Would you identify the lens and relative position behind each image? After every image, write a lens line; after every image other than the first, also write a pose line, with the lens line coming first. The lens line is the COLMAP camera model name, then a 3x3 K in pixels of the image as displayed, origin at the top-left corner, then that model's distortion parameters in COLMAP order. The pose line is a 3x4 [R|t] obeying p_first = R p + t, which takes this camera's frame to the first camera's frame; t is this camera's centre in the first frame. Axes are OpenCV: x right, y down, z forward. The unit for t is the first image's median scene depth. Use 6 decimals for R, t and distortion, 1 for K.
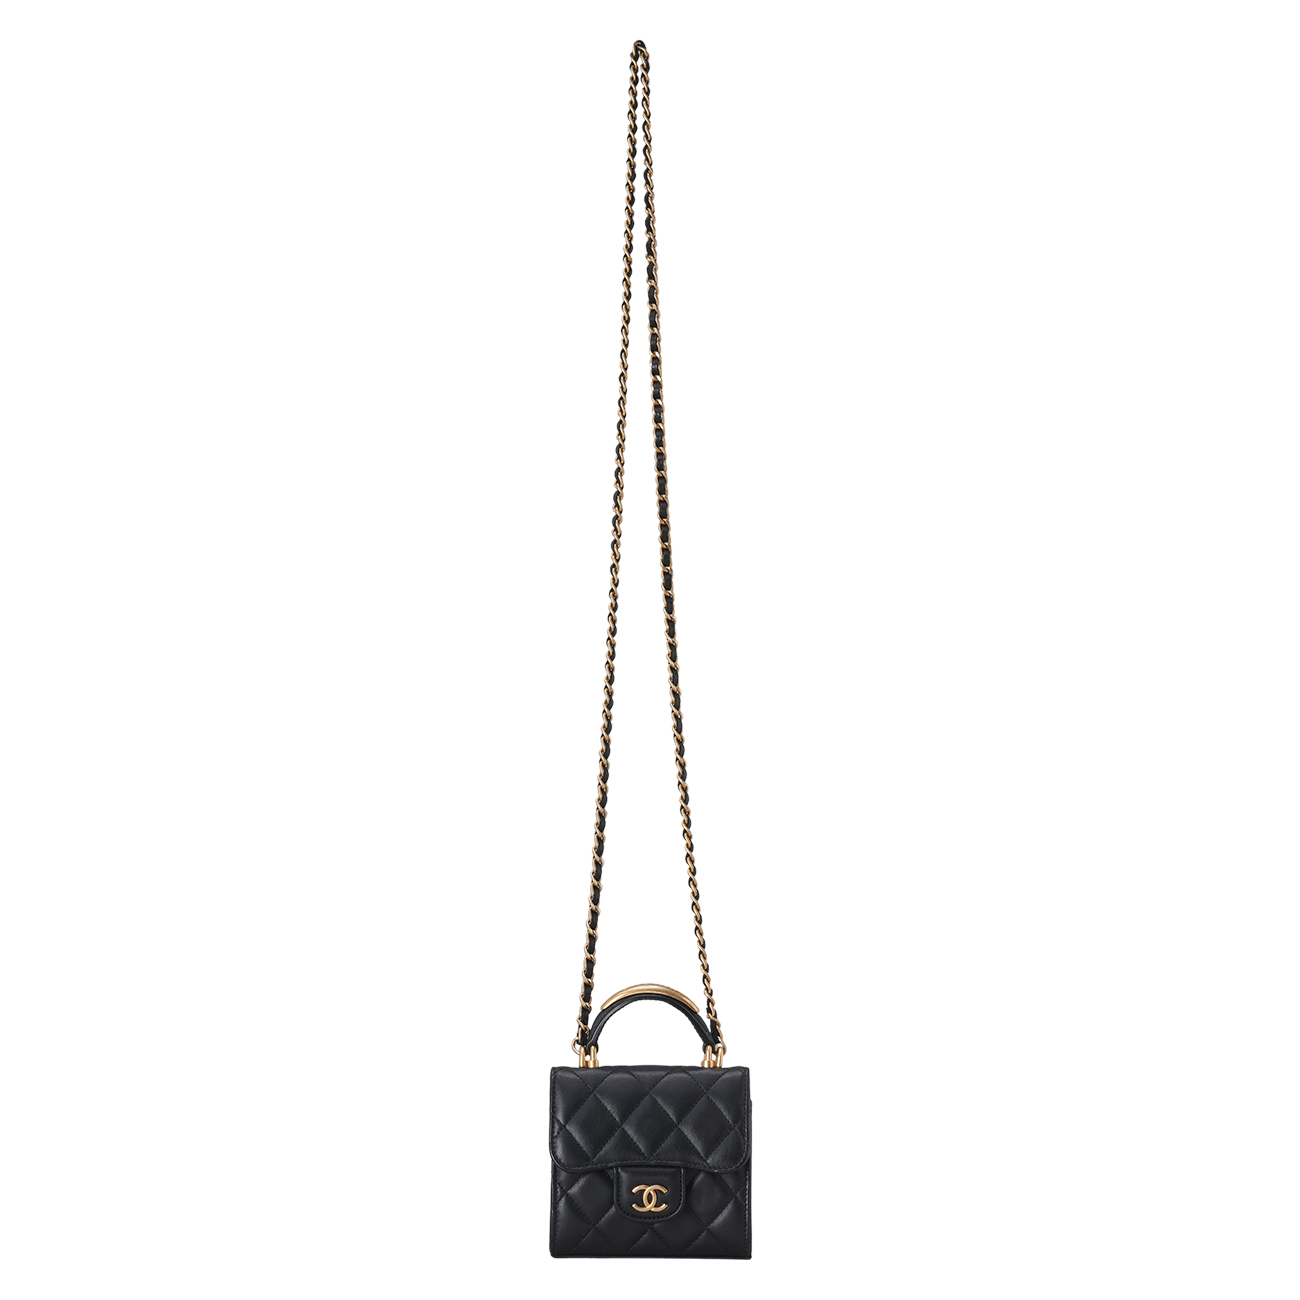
lens RADIAL K [[6529.4, 0, 692.1], [0, 6529.4, 504.3], [0, 0, 1]] dist [0.721779, 0.000000]
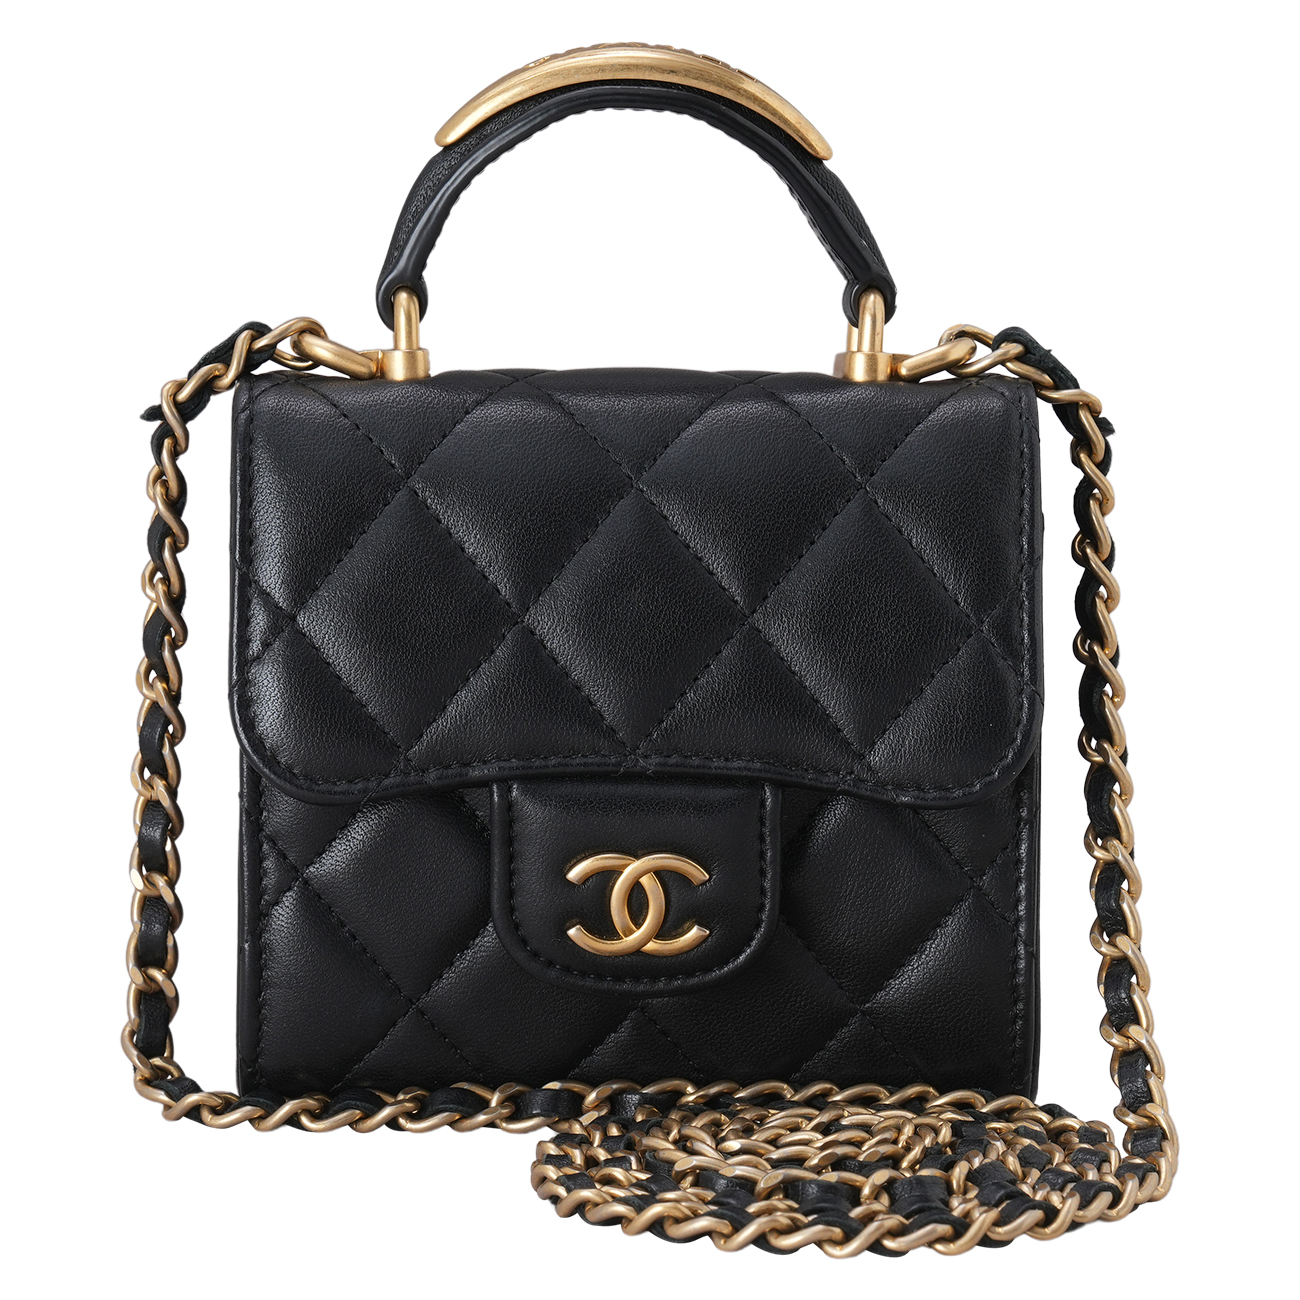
lens RADIAL K [[6529.4, 0, 676.7], [0, 6529.4, 671.1], [0, 0, 1]] dist [0.721779, 0.000000]
pose [[0.999349, 0.000490, 0.036077, -0.013829], [-0.006745, 0.984818, 0.173459, 0.053788], [-0.035444, -0.173590, 0.984180, 0.756326]]
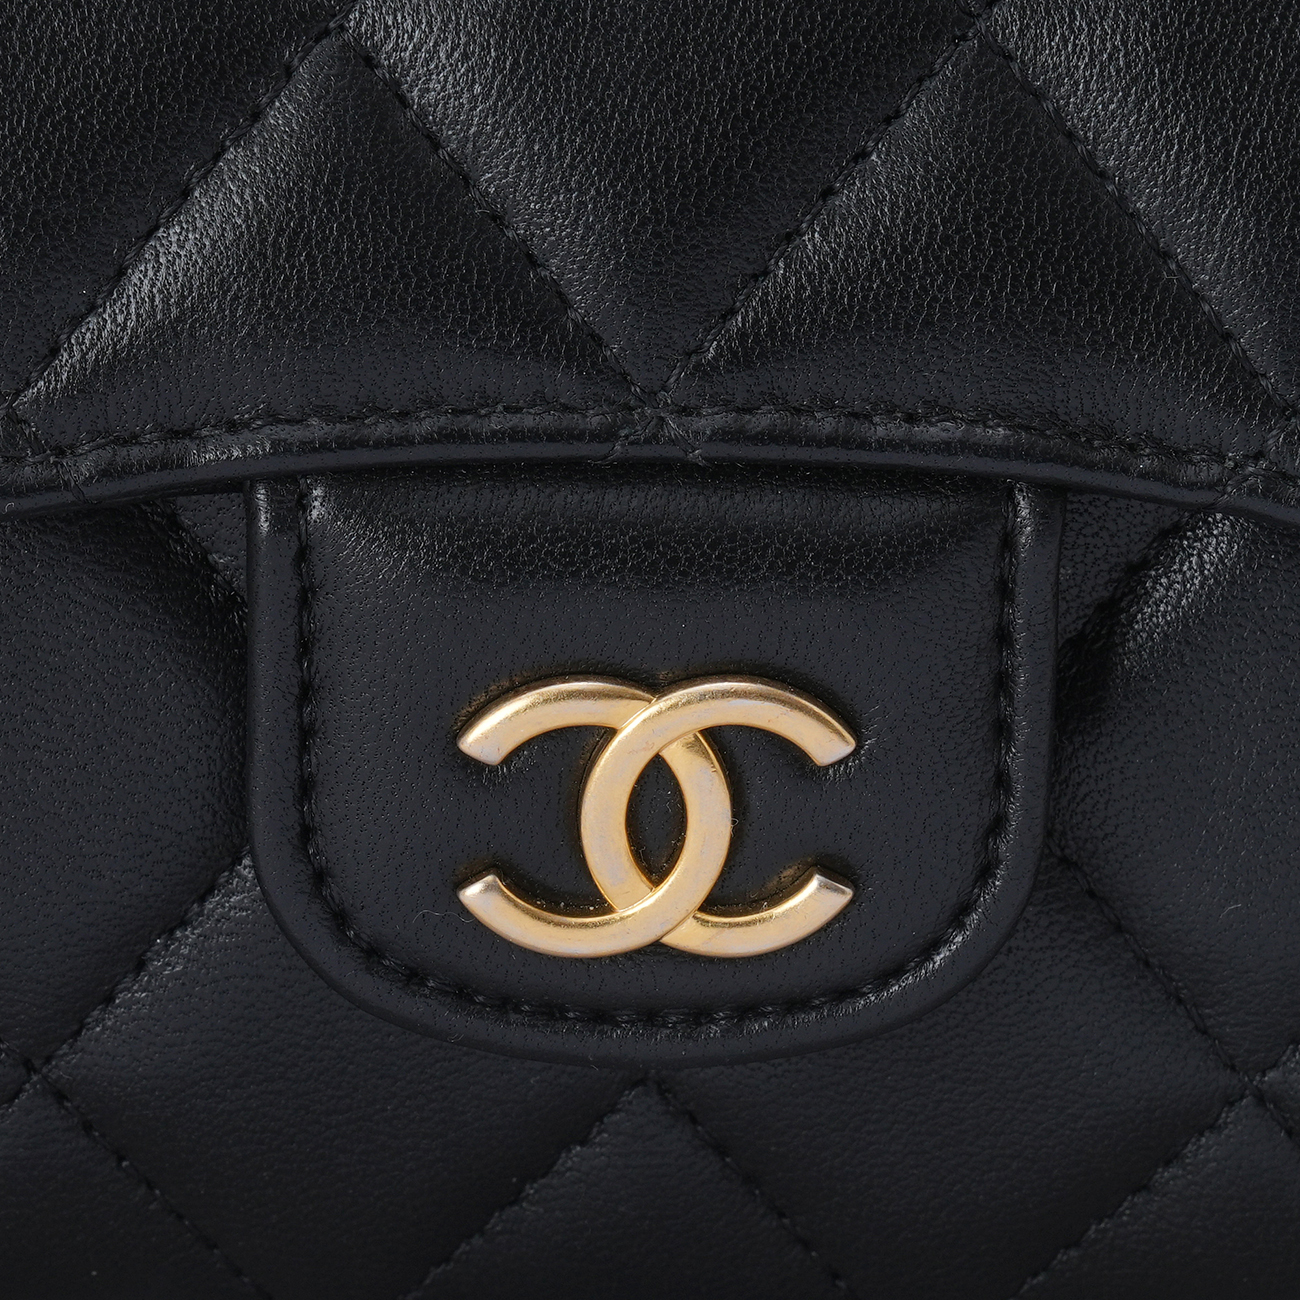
lens RADIAL K [[6529.4, 0, 581.1], [0, 6529.4, 598.9], [0, 0, 1]] dist [0.721779, 0.000000]
pose [[0.997607, -0.001897, 0.069106, -0.013585], [-0.015467, 0.968160, 0.249855, 0.080121], [-0.067380, -0.250326, 0.965814, 0.912381]]
